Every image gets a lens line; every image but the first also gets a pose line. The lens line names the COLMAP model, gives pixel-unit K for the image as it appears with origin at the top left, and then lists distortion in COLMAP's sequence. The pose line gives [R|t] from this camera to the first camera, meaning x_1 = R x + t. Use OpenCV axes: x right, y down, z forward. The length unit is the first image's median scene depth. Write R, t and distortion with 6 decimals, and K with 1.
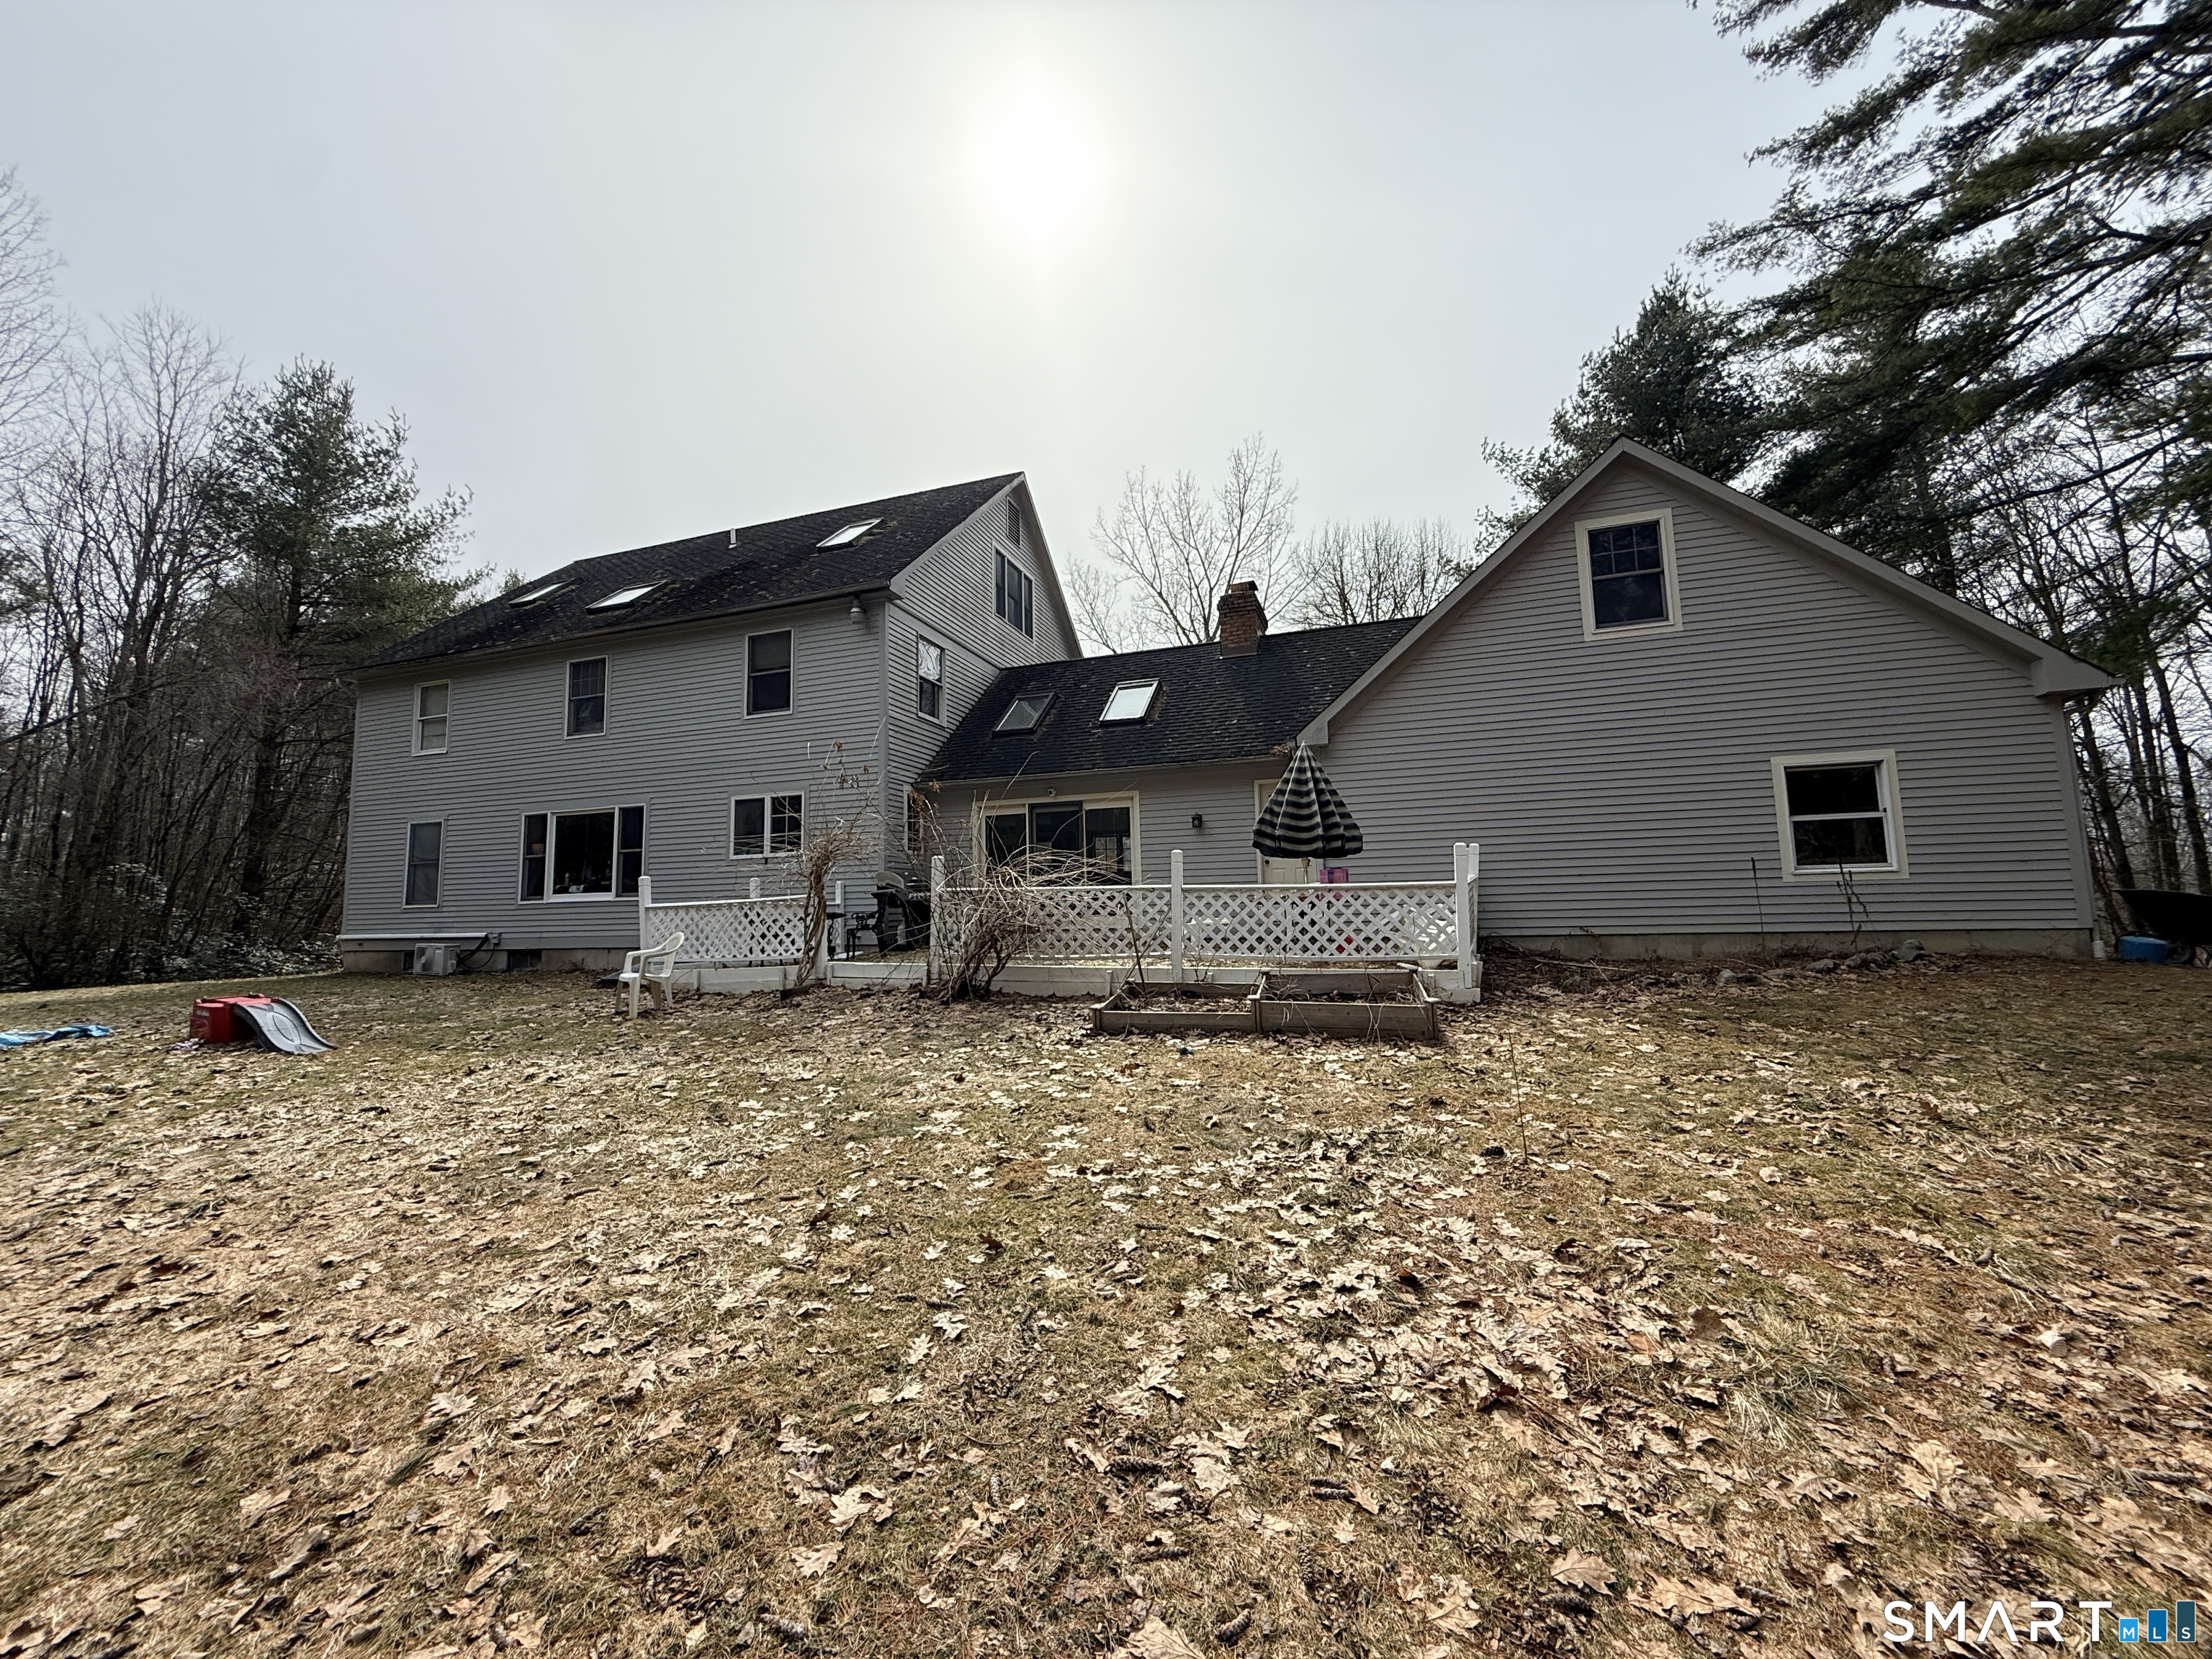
lens RADIAL K [[885.4, 0, 1100.3], [0, 885.4, 825.5], [0, 0, 1]] dist [-0.001464, -0.000152]
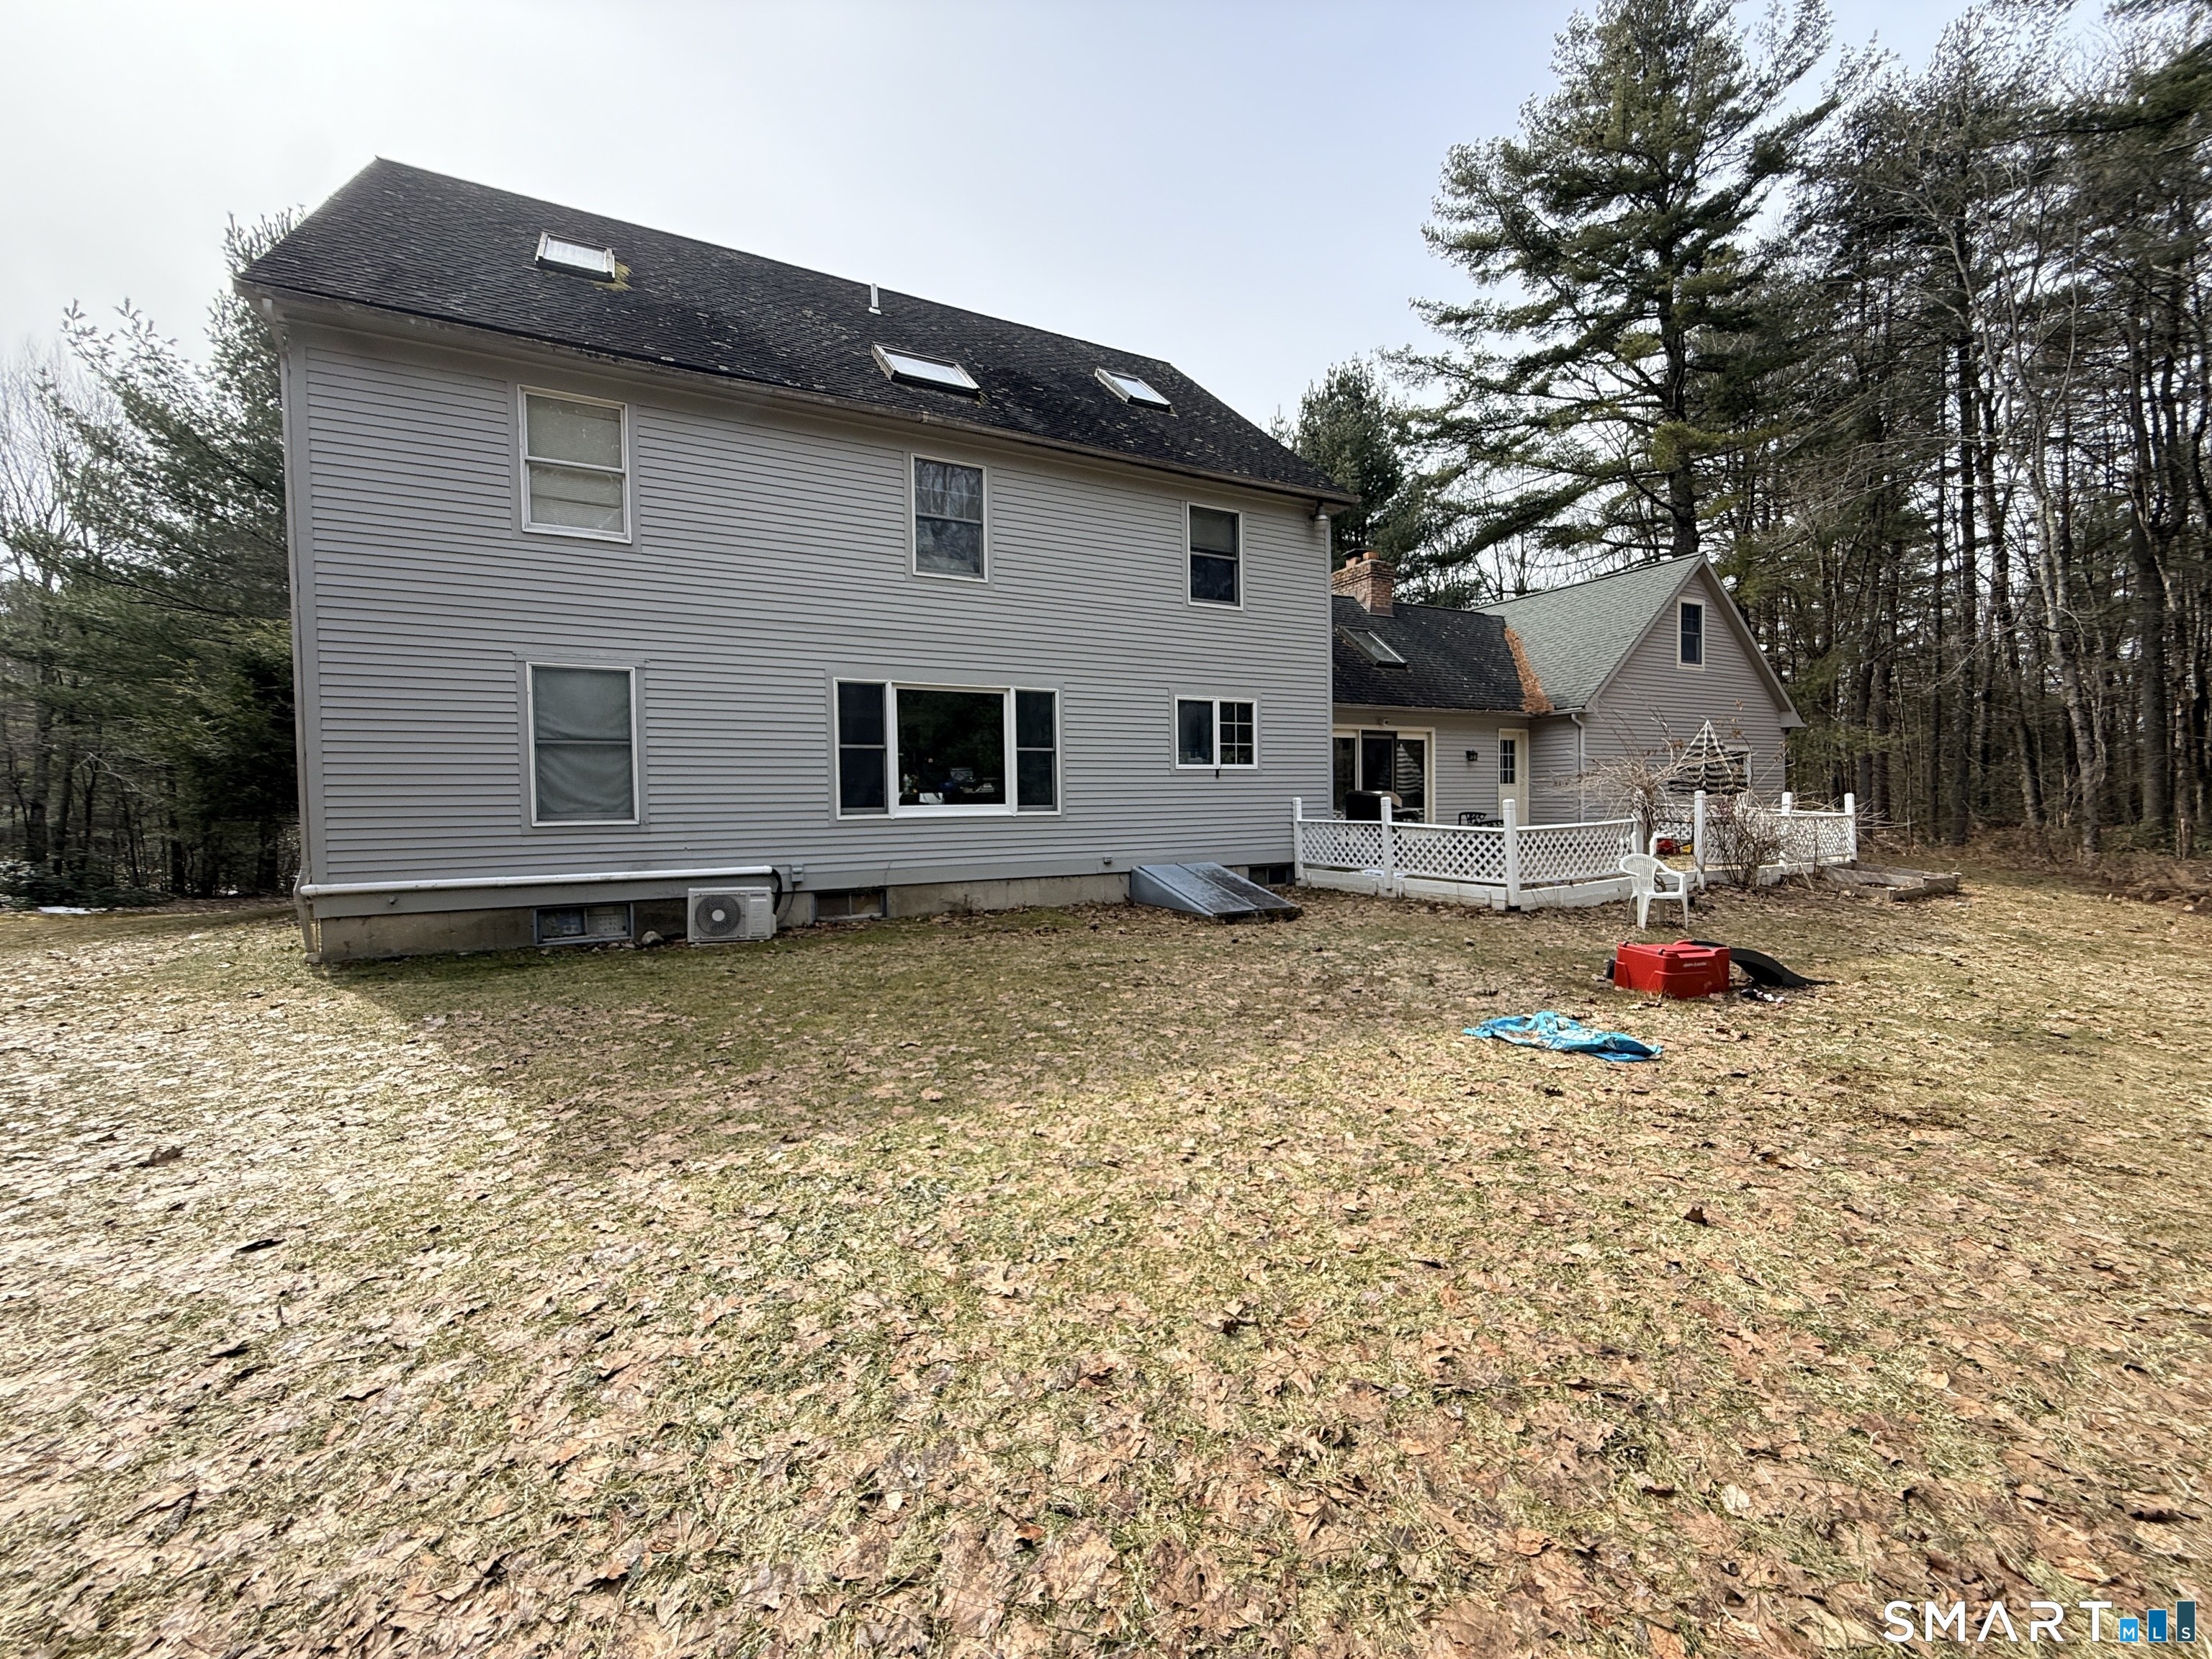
lens RADIAL K [[885.4, 0, 1100.8], [0, 885.4, 828.7], [0, 0, 1]] dist [-0.001464, -0.000152]
pose [[0.678932, -0.011669, 0.734108, -1.014150], [-0.075133, 0.993520, 0.085278, 0.026148], [-0.730346, -0.113054, 0.673656, 0.430506]]
